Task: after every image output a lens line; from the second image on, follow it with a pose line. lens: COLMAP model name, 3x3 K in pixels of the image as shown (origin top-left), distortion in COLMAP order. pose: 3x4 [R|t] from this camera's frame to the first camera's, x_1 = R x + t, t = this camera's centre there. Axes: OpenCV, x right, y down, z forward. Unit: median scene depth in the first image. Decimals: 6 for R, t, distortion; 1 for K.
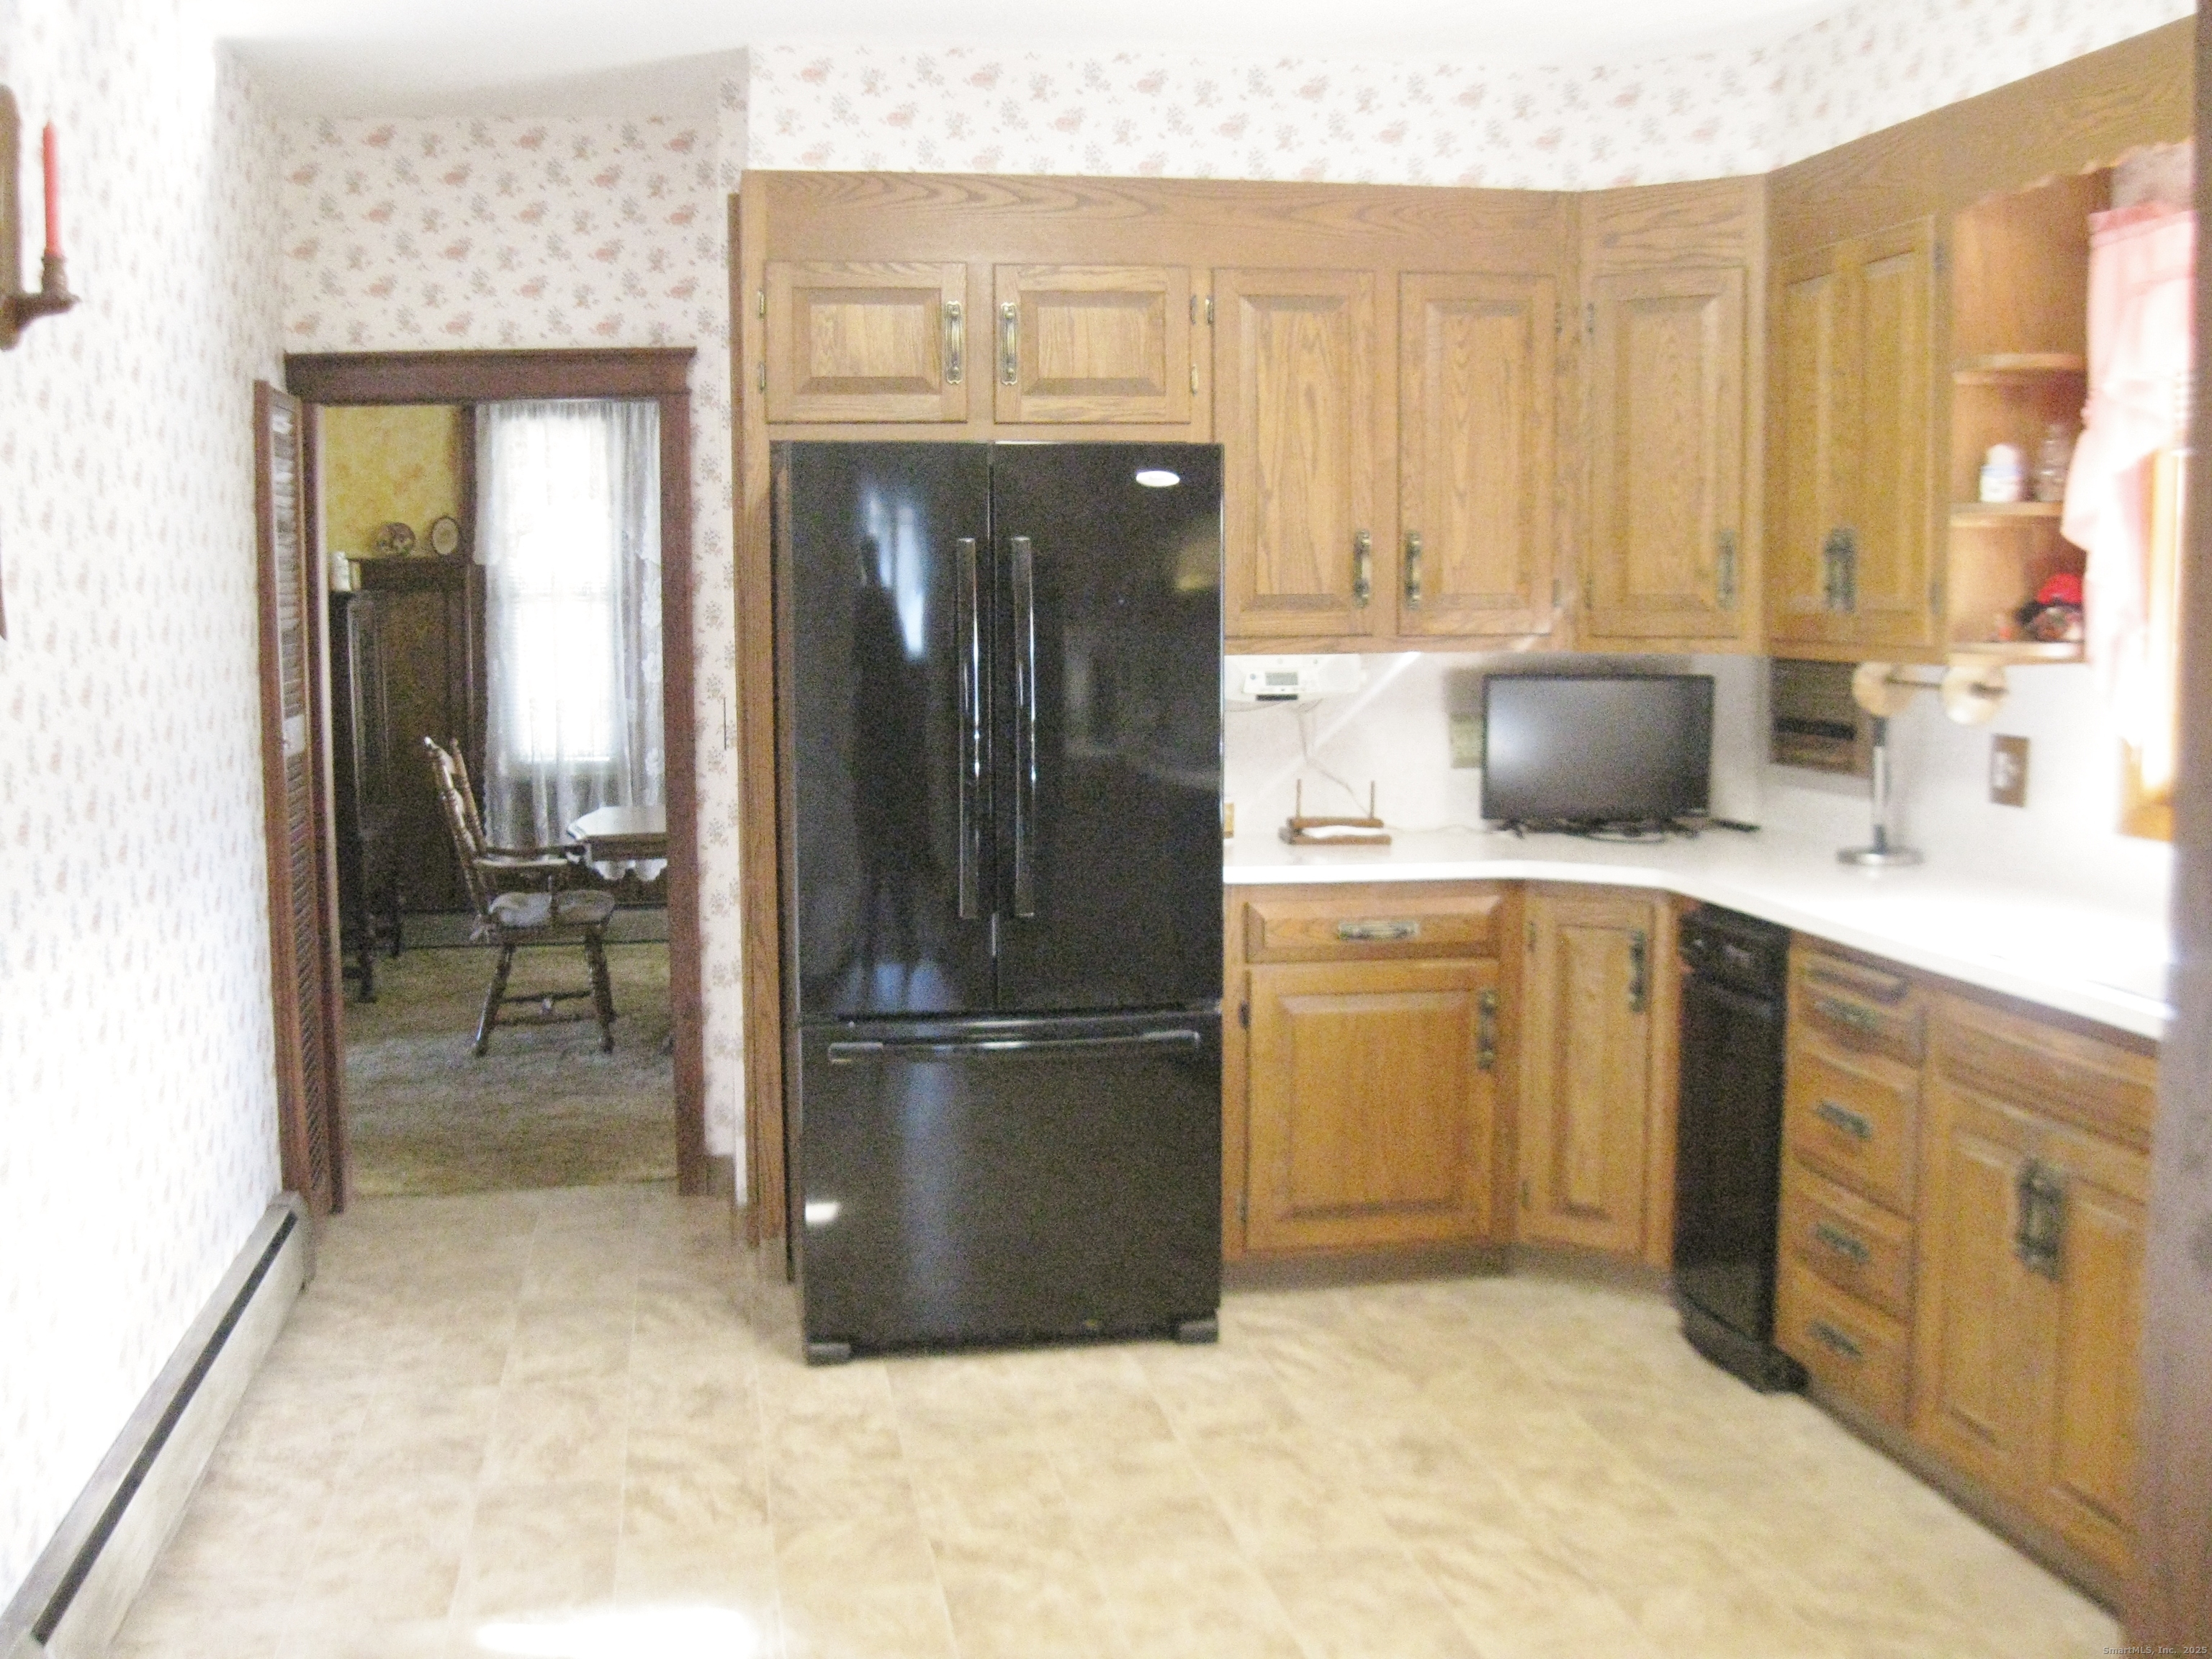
lens RADIAL K [[2294.9, 0, 1106.0], [0, 2294.9, 829.5], [0, 0, 1]] dist [-0.085417, 0.018228]
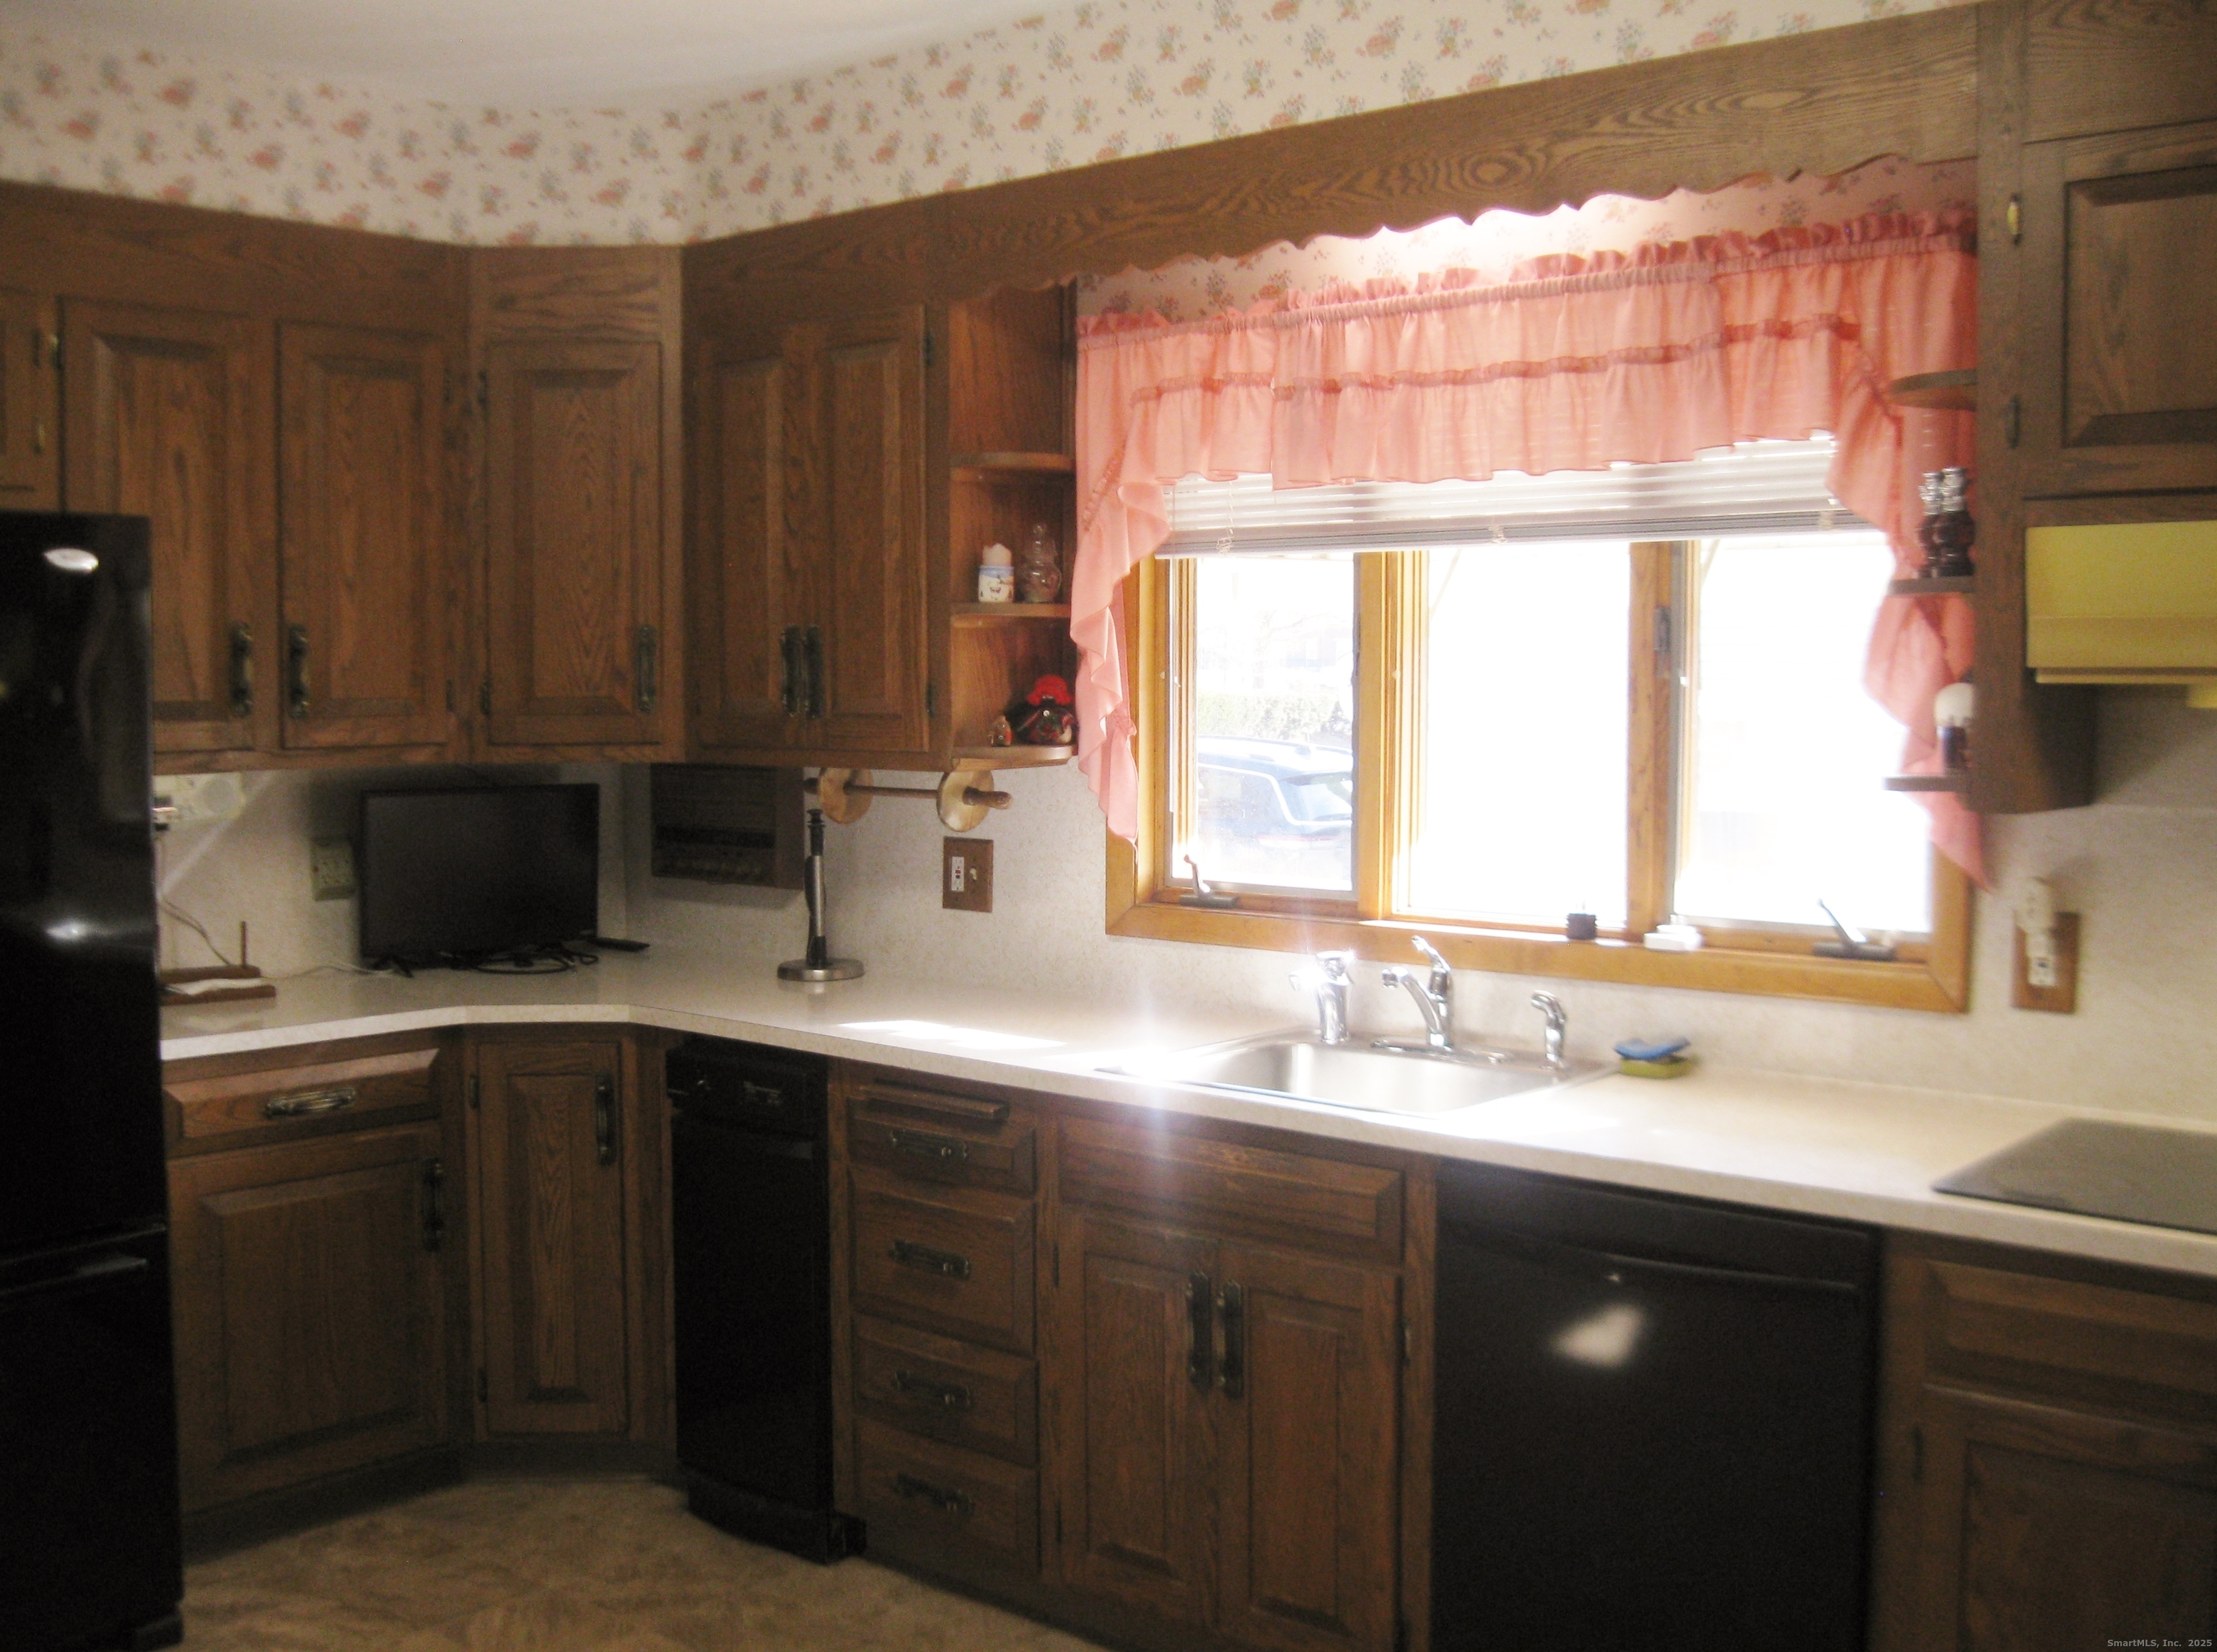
lens RADIAL K [[2347.9, 0, 1108.5], [0, 2347.9, 826.0], [0, 0, 1]] dist [-0.109896, 0.056939]
pose [[0.792634, -0.037505, 0.608544, -0.159048], [0.061791, 0.997909, -0.018981, -0.022317], [-0.606559, 0.052647, 0.793293, 0.146053]]
